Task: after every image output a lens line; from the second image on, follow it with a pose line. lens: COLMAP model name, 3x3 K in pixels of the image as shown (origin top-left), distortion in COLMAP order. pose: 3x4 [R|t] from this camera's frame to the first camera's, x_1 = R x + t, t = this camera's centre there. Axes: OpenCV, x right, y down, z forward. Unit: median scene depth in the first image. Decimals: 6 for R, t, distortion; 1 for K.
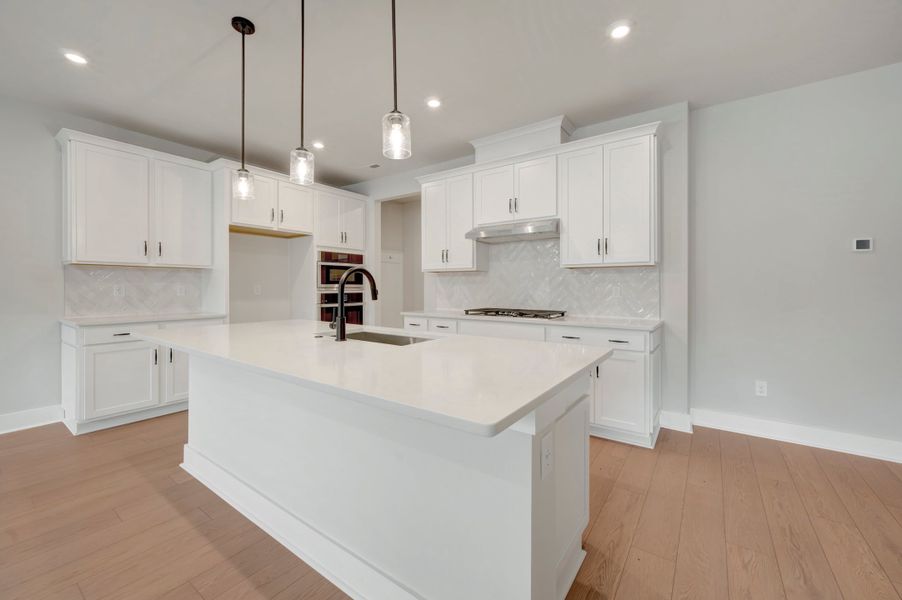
lens RADIAL K [[361.9, 0, 451.4], [0, 361.9, 284.8], [0, 0, 1]] dist [-0.000987, -0.000233]
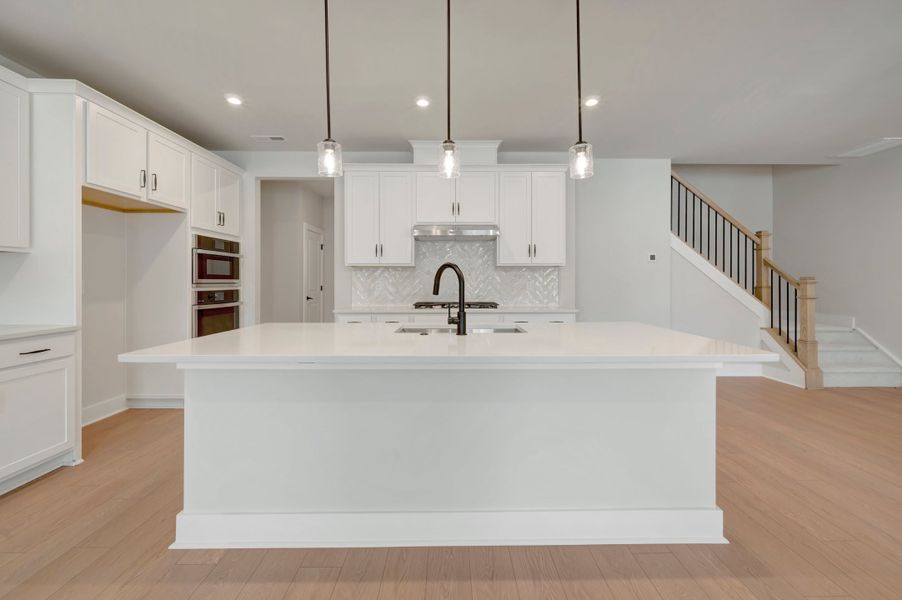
lens RADIAL K [[361.9, 0, 451.4], [0, 361.9, 284.8], [0, 0, 1]] dist [-0.000987, -0.000233]
pose [[0.808033, -0.007215, 0.589093, -0.456972], [-0.001262, 0.999902, 0.013977, -0.000879], [-0.589136, -0.012037, 0.807944, 0.096690]]
